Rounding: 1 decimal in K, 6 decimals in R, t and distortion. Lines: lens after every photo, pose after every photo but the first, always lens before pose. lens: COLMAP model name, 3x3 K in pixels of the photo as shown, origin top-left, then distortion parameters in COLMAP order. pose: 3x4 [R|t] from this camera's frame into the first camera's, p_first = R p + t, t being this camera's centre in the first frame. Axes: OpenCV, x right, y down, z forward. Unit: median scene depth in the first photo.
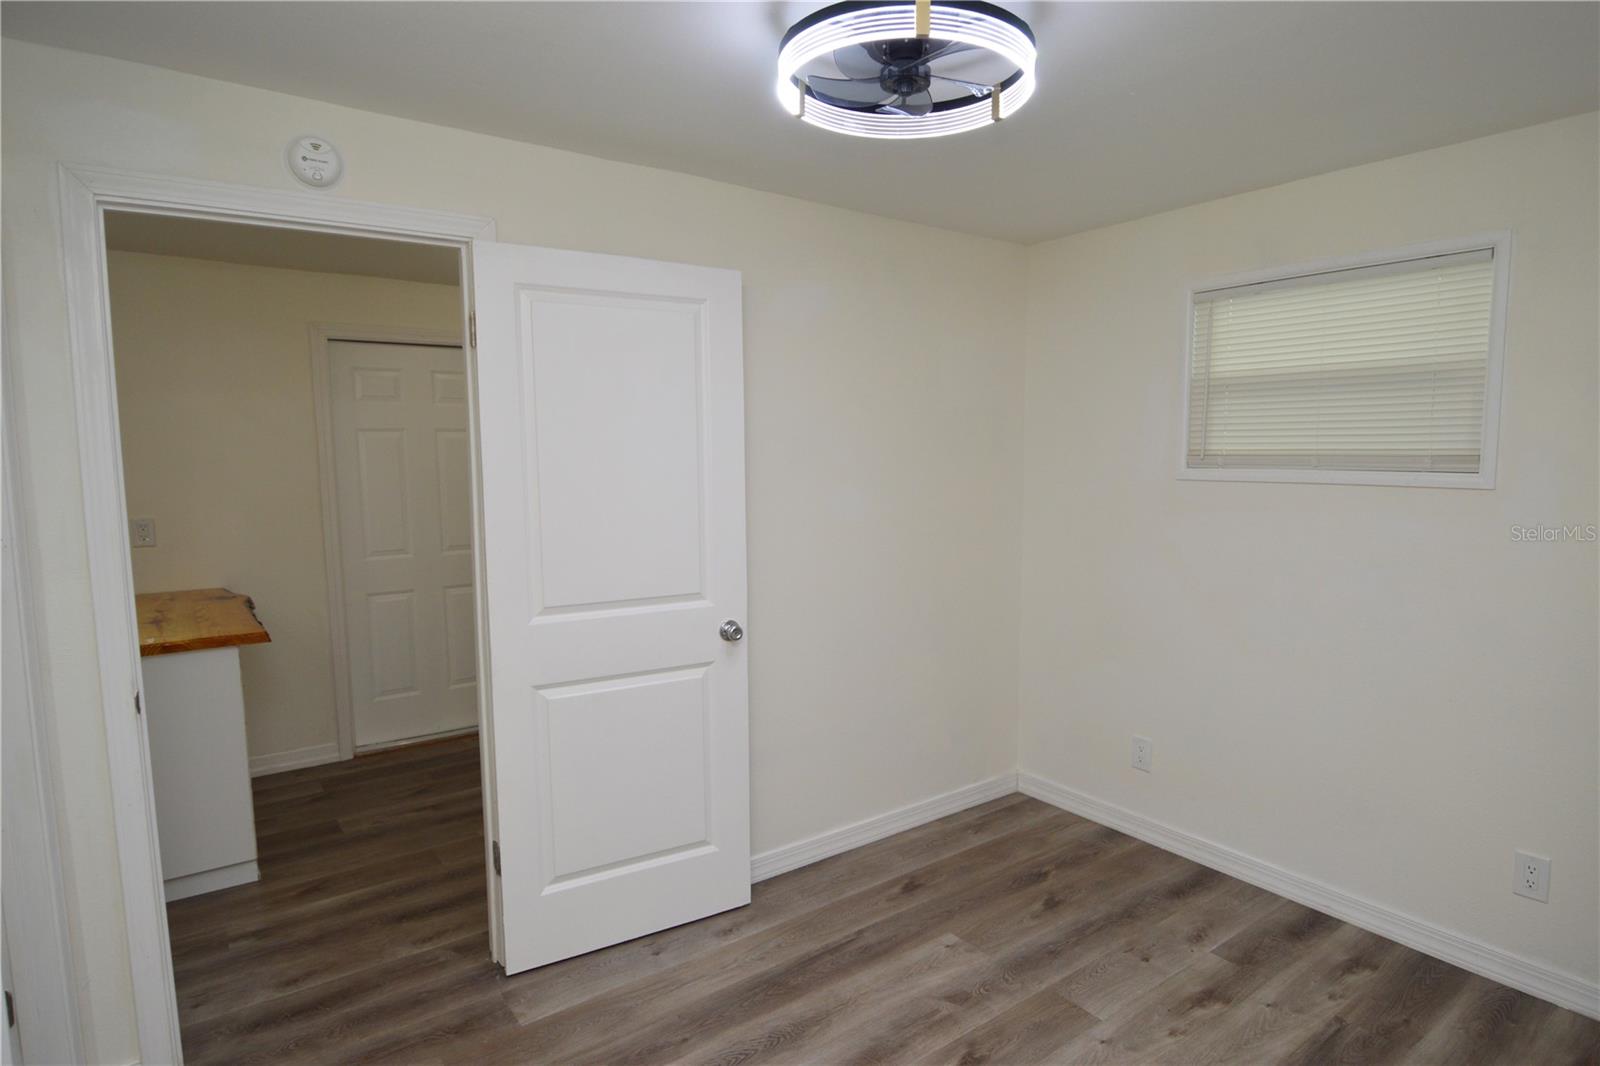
lens RADIAL K [[897.3, 0, 822.8], [0, 897.3, 528.7], [0, 0, 1]] dist [0.023397, -0.038333]
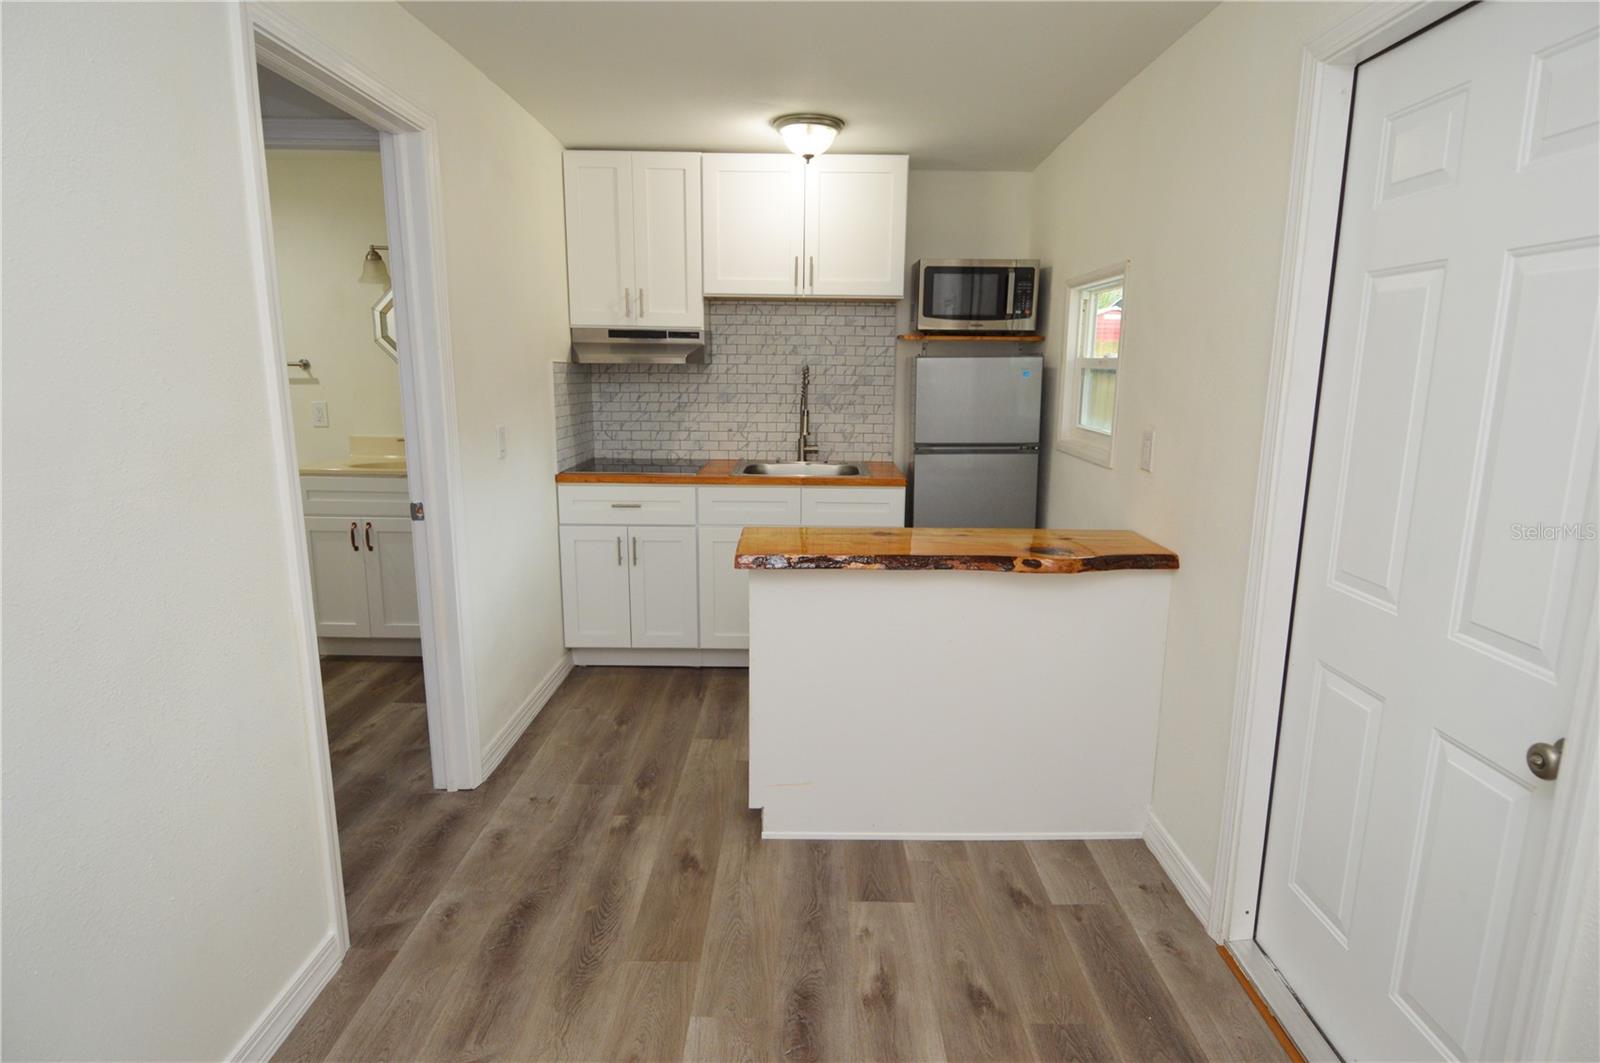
lens RADIAL K [[846.5, 0, 806.8], [0, 846.5, 523.4], [0, 0, 1]] dist [0.022856, -0.033979]
pose [[-0.595870, 0.156400, -0.787704, -0.073096], [-0.081350, 0.964053, 0.252952, -0.117807], [0.798950, 0.214806, -0.561727, 1.624053]]
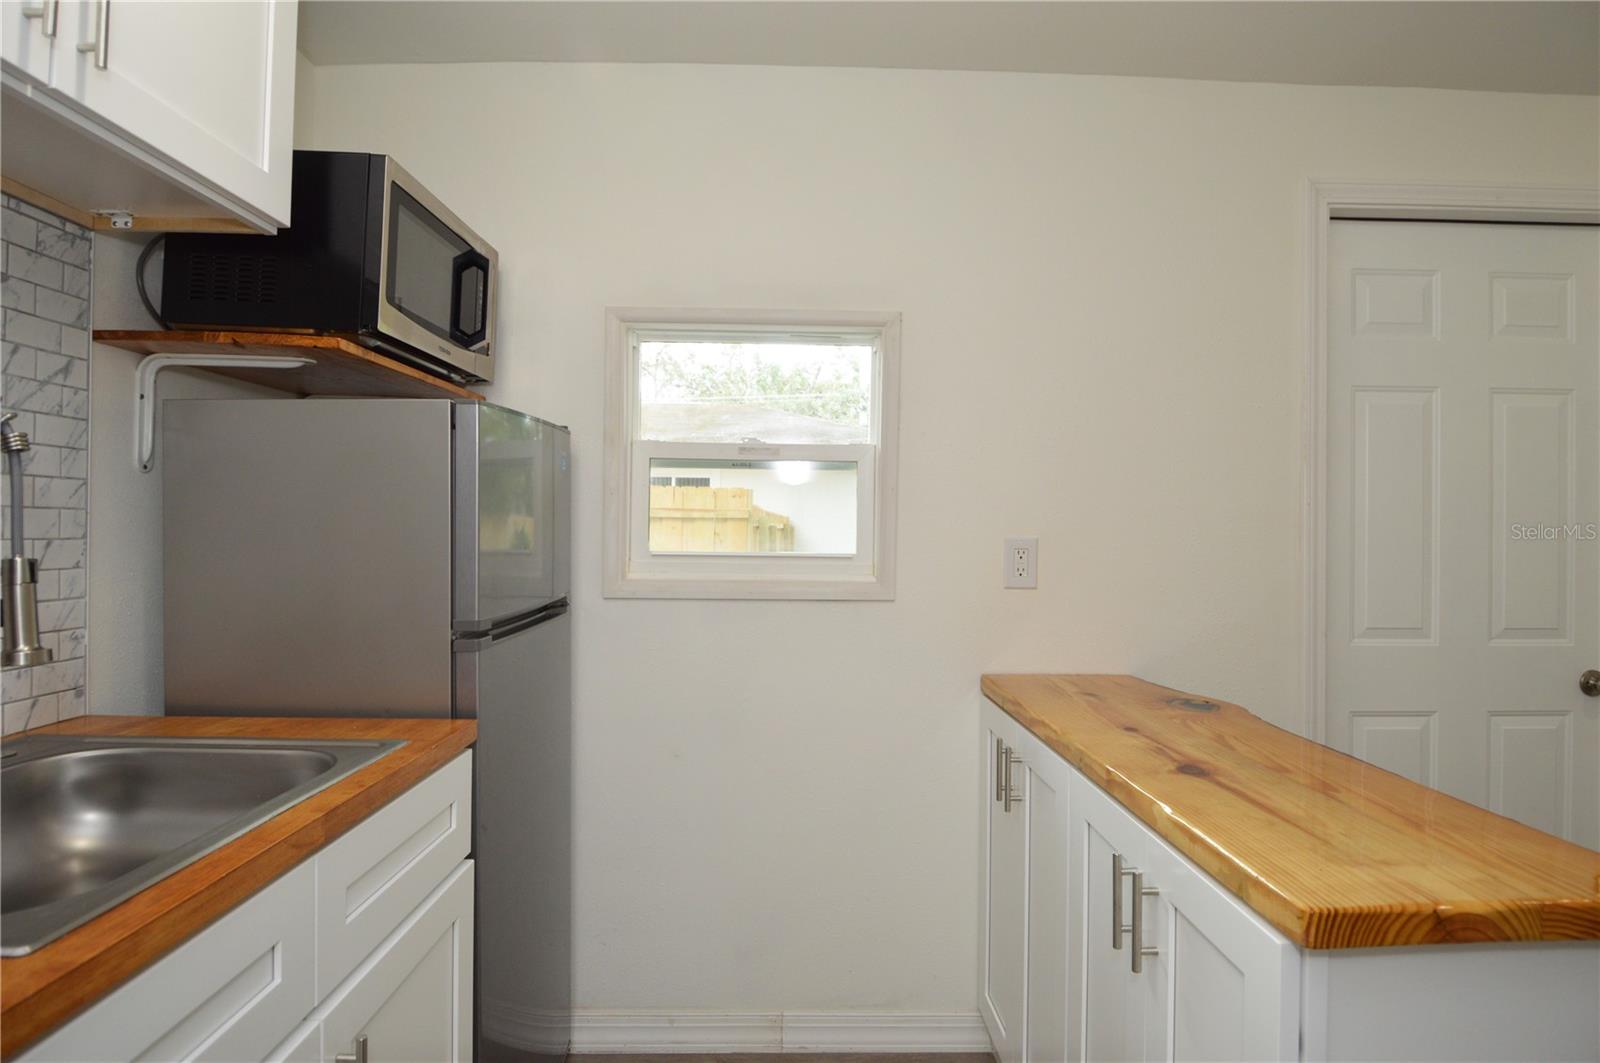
lens RADIAL K [[846.5, 0, 806.8], [0, 846.5, 523.4], [0, 0, 1]] dist [0.022856, -0.033979]
pose [[0.817633, 0.017475, -0.575474, -0.779693], [-0.075970, 0.994074, -0.077751, 0.048052], [0.570705, 0.107290, 0.814116, 0.681603]]
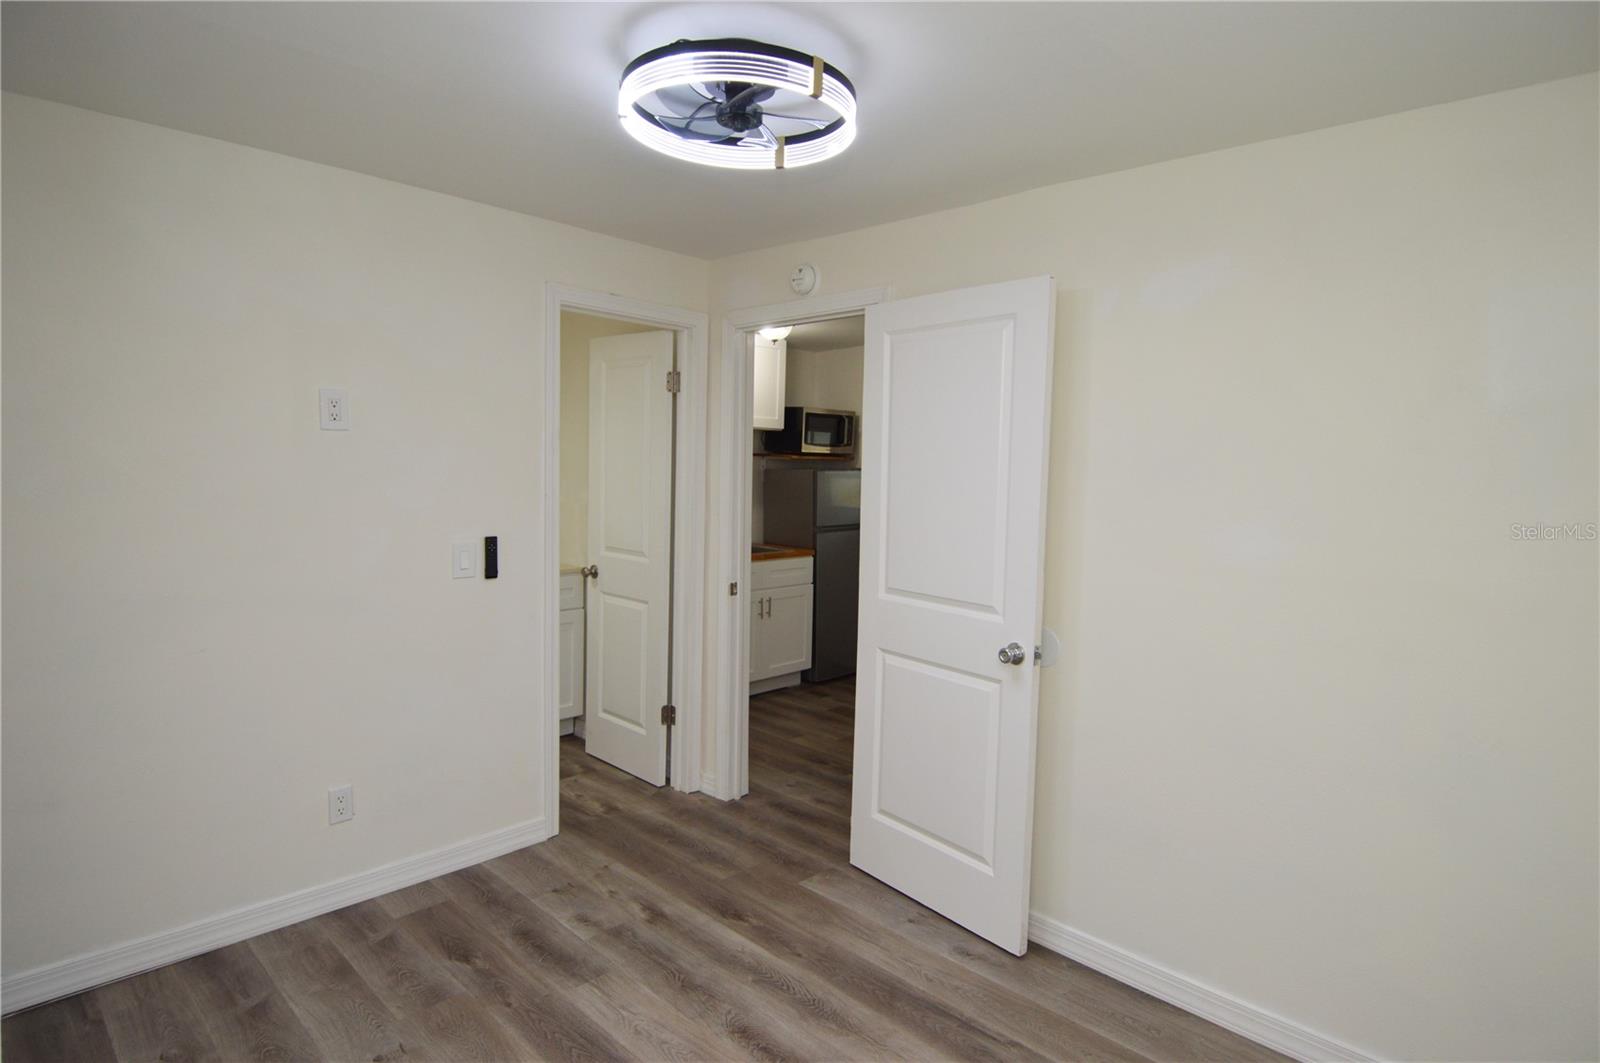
lens RADIAL K [[855.4, 0, 800.8], [0, 855.4, 484.0], [0, 0, 1]] dist [-0.002672, -0.003035]
pose [[0.159593, 0.044264, -0.986190, 0.759882], [-0.120878, 0.992353, 0.024980, -0.062652], [0.979754, 0.115222, 0.163723, 0.609267]]
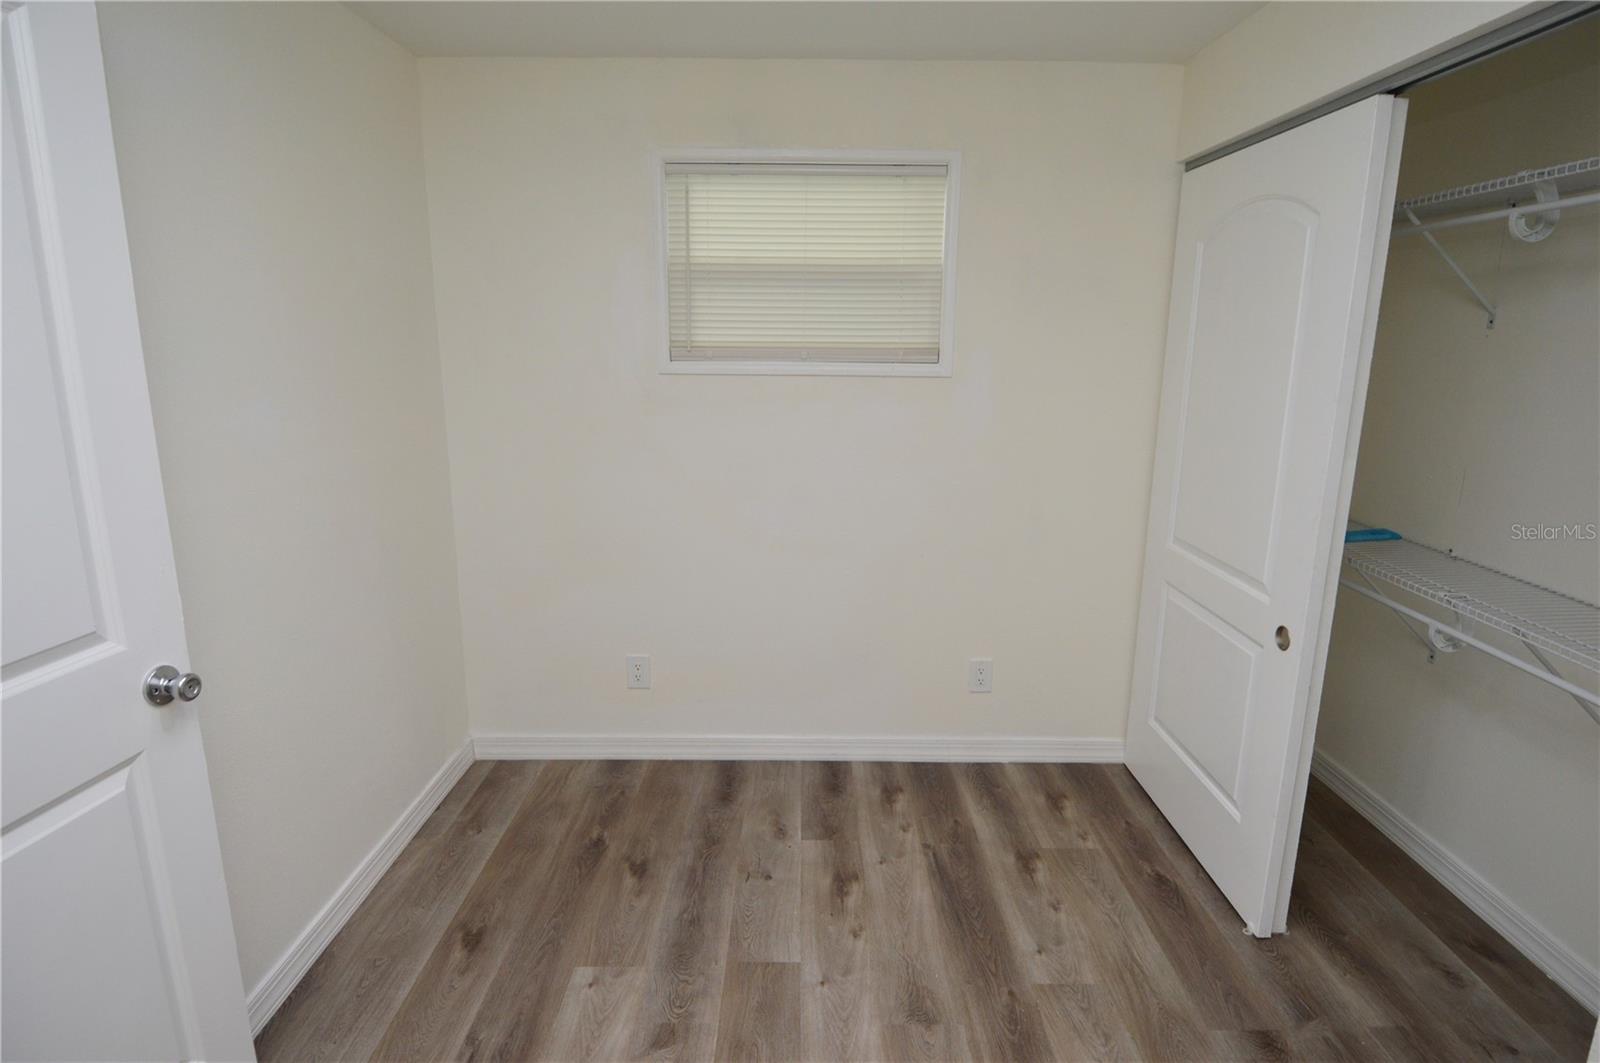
lens RADIAL K [[859.7, 0, 815.7], [0, 859.7, 521.3], [0, 0, 1]] dist [0.019787, -0.036125]
pose [[0.584609, -0.160311, 0.795319, -0.267578], [0.062062, 0.986248, 0.153177, -0.035436], [-0.808938, -0.040189, 0.586519, 0.401094]]
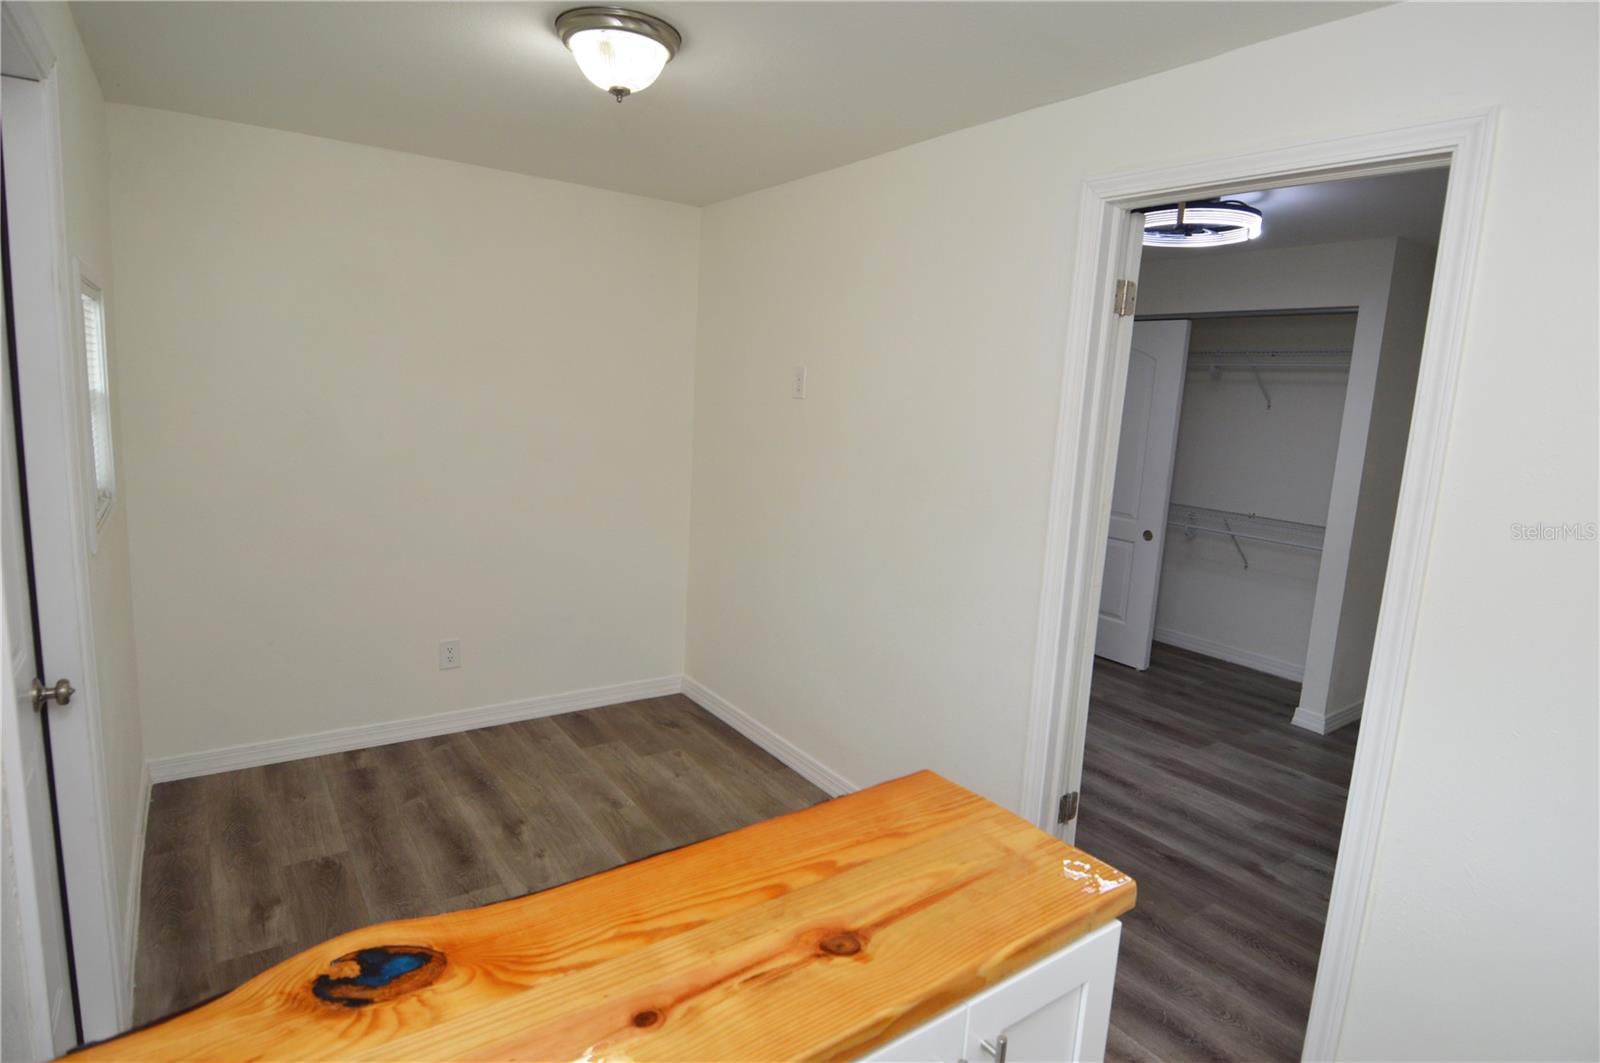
lens RADIAL K [[859.7, 0, 815.7], [0, 859.7, 521.3], [0, 0, 1]] dist [0.019787, -0.036125]
pose [[0.008573, -0.140680, 0.990018, -1.200113], [0.045486, 0.989084, 0.140153, -0.102455], [-0.998928, 0.043830, 0.014878, 1.158819]]
